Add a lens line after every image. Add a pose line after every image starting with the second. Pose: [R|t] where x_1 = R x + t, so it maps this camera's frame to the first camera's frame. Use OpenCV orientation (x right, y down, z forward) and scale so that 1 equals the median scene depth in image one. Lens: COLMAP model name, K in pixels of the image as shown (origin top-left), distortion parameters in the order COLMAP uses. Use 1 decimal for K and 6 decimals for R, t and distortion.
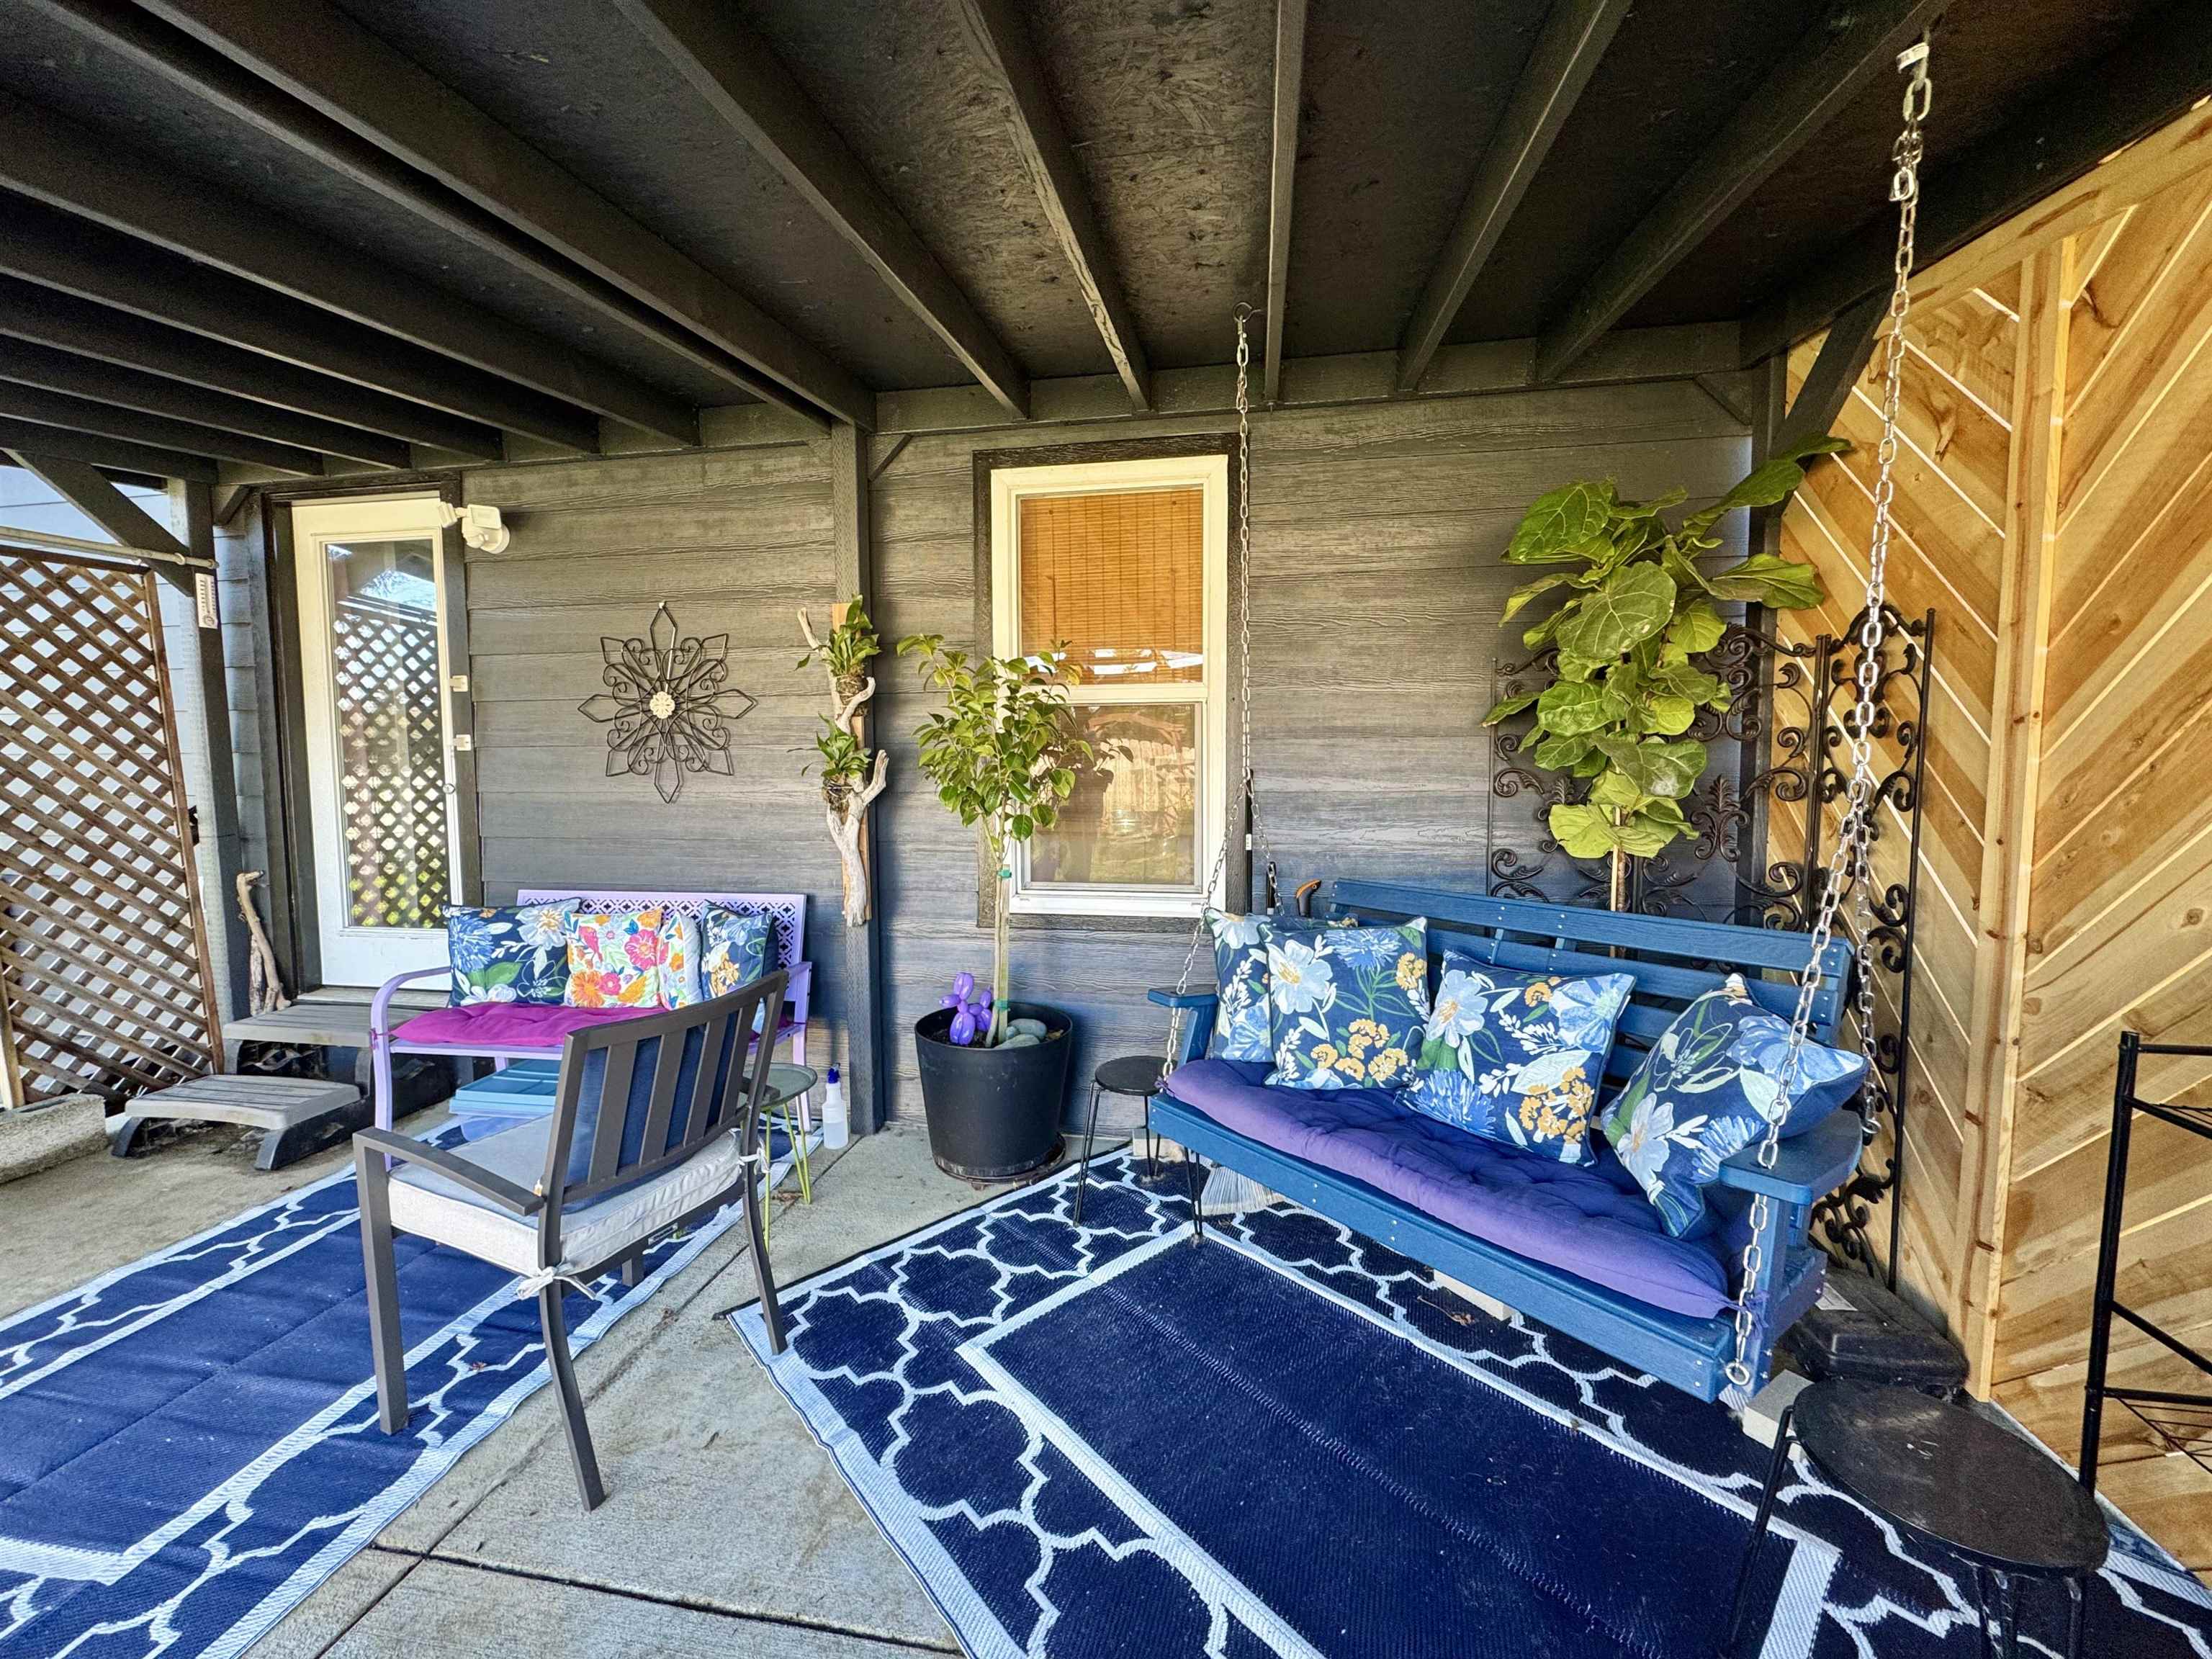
lens RADIAL K [[900.3, 0, 1093.0], [0, 900.3, 832.2], [0, 0, 1]] dist [0.000889, 0.000063]
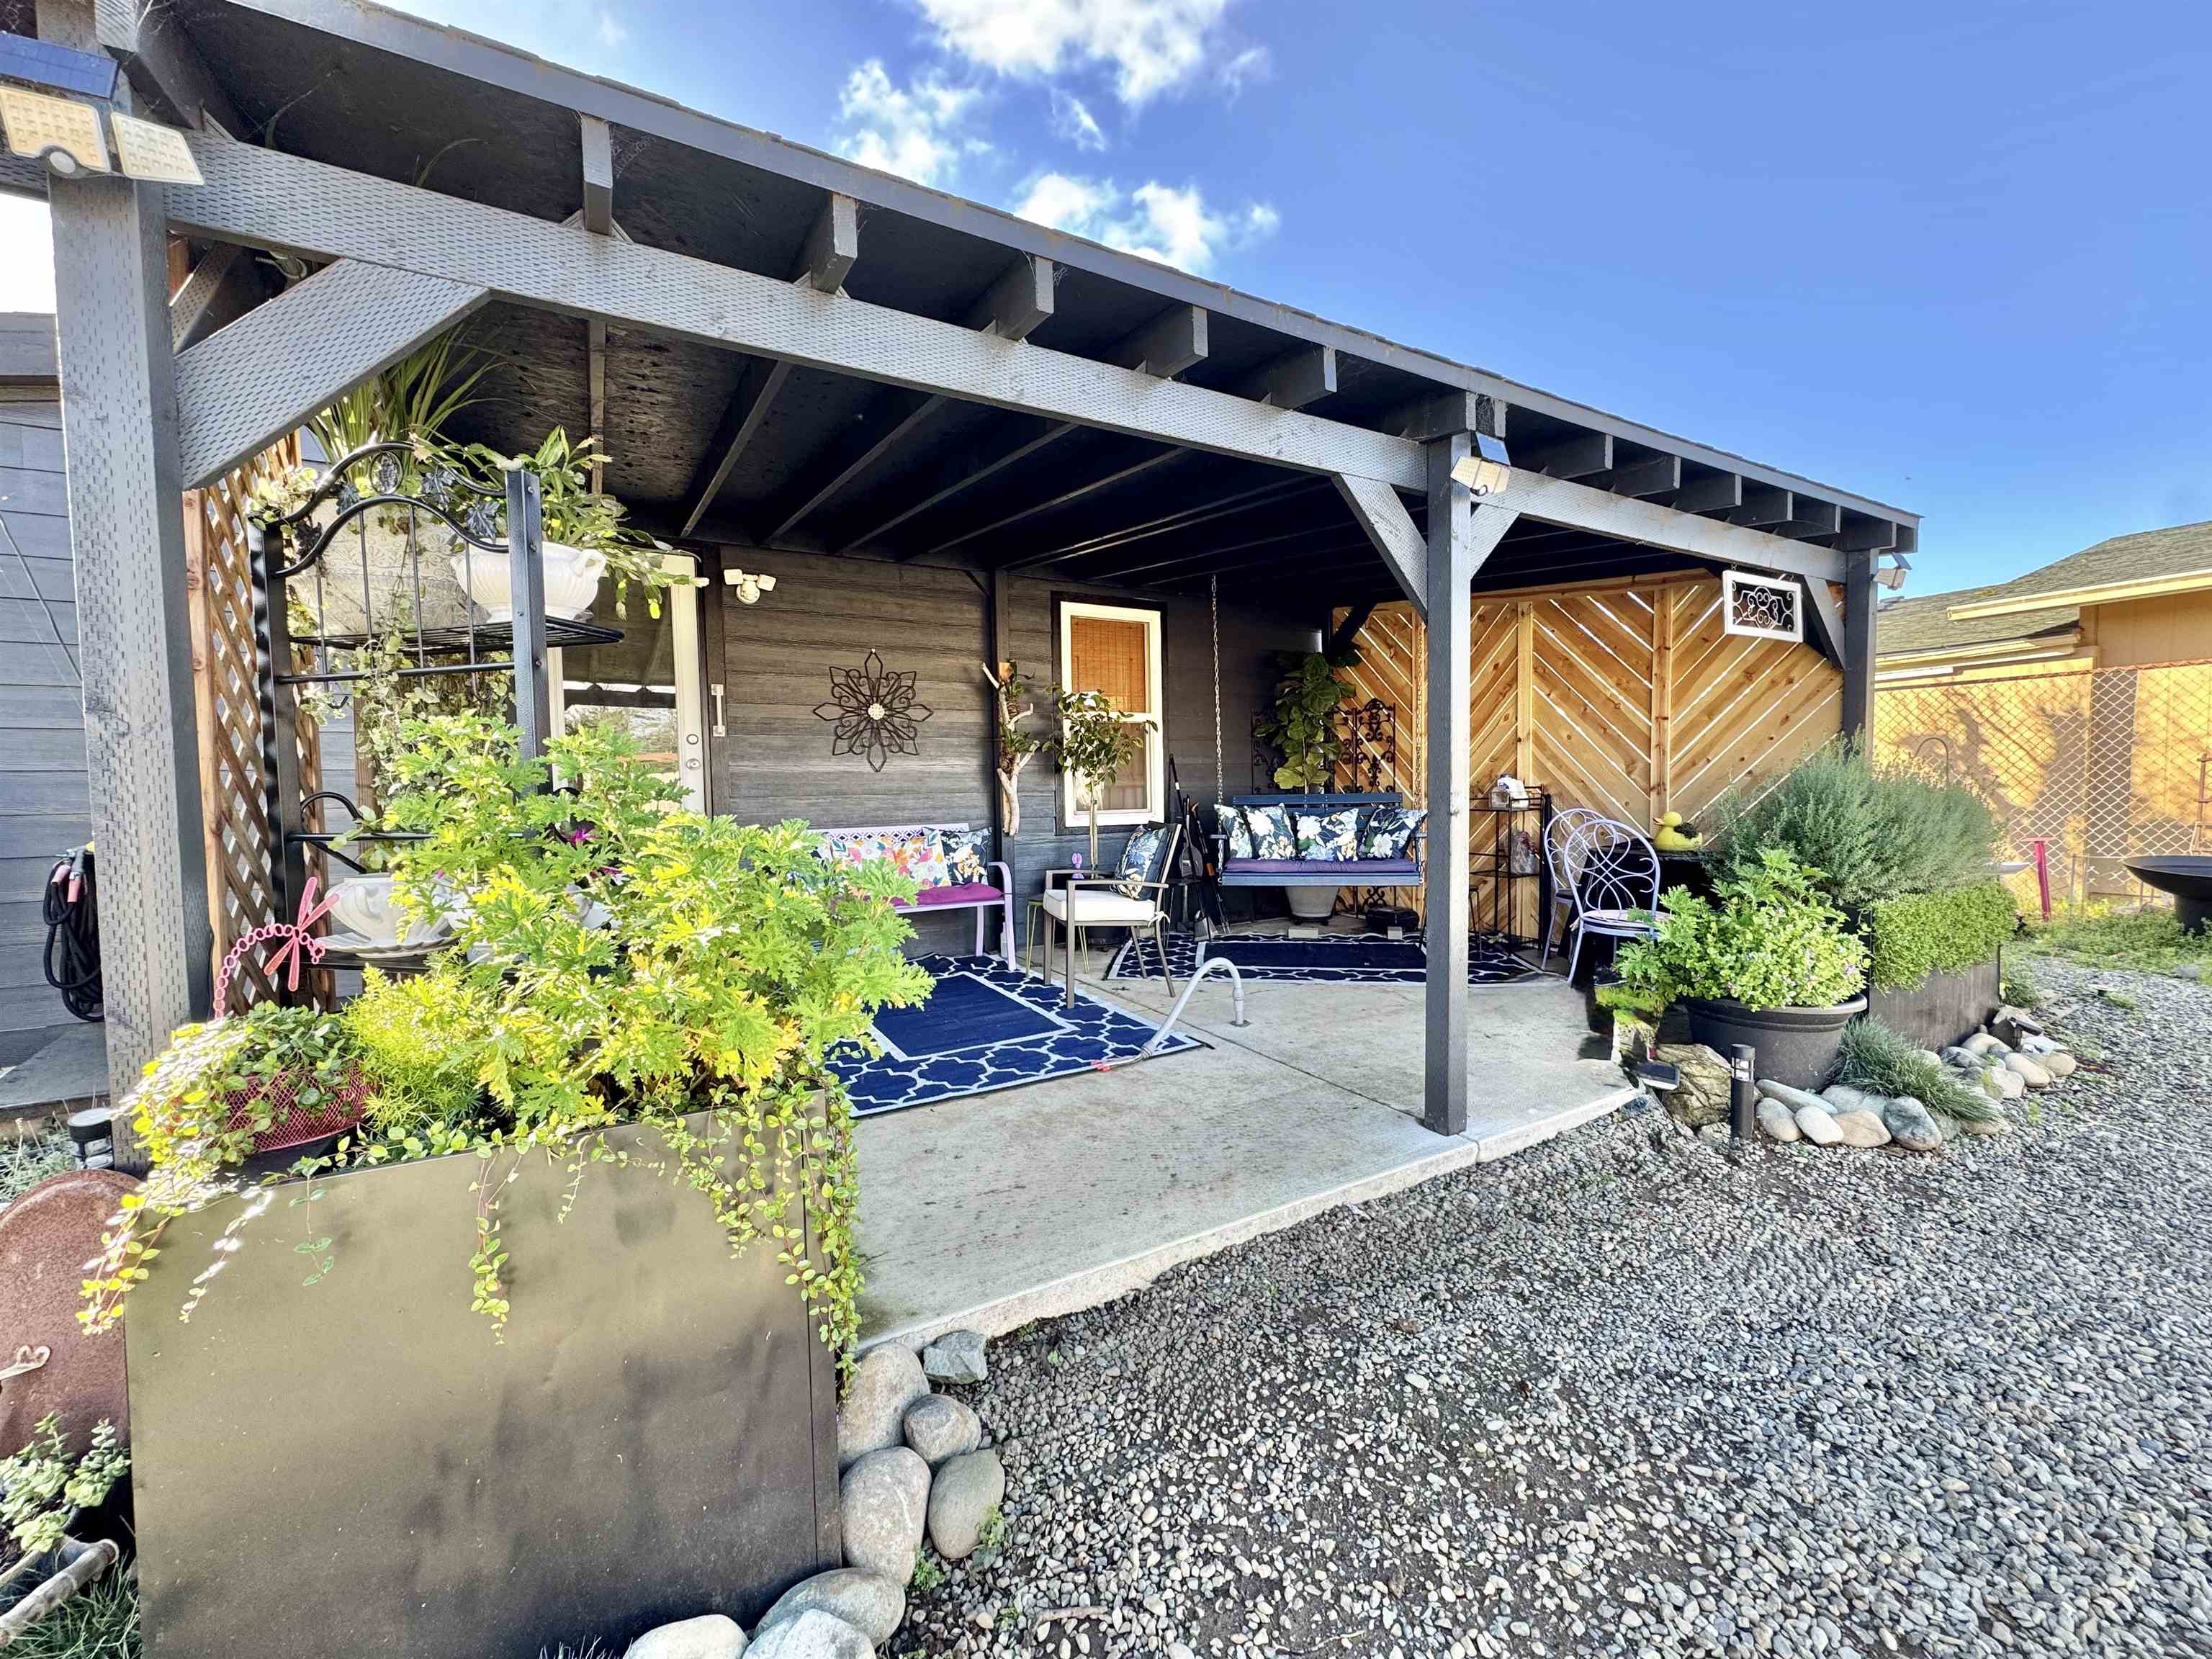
lens RADIAL K [[942.4, 0, 1110.5], [0, 942.4, 833.6], [0, 0, 1]] dist [-0.001459, 0.000003]
pose [[0.745073, -0.036846, 0.665965, -1.462726], [0.067581, 0.997505, -0.020420, 0.159034], [-0.663551, 0.060220, 0.745704, -0.599782]]
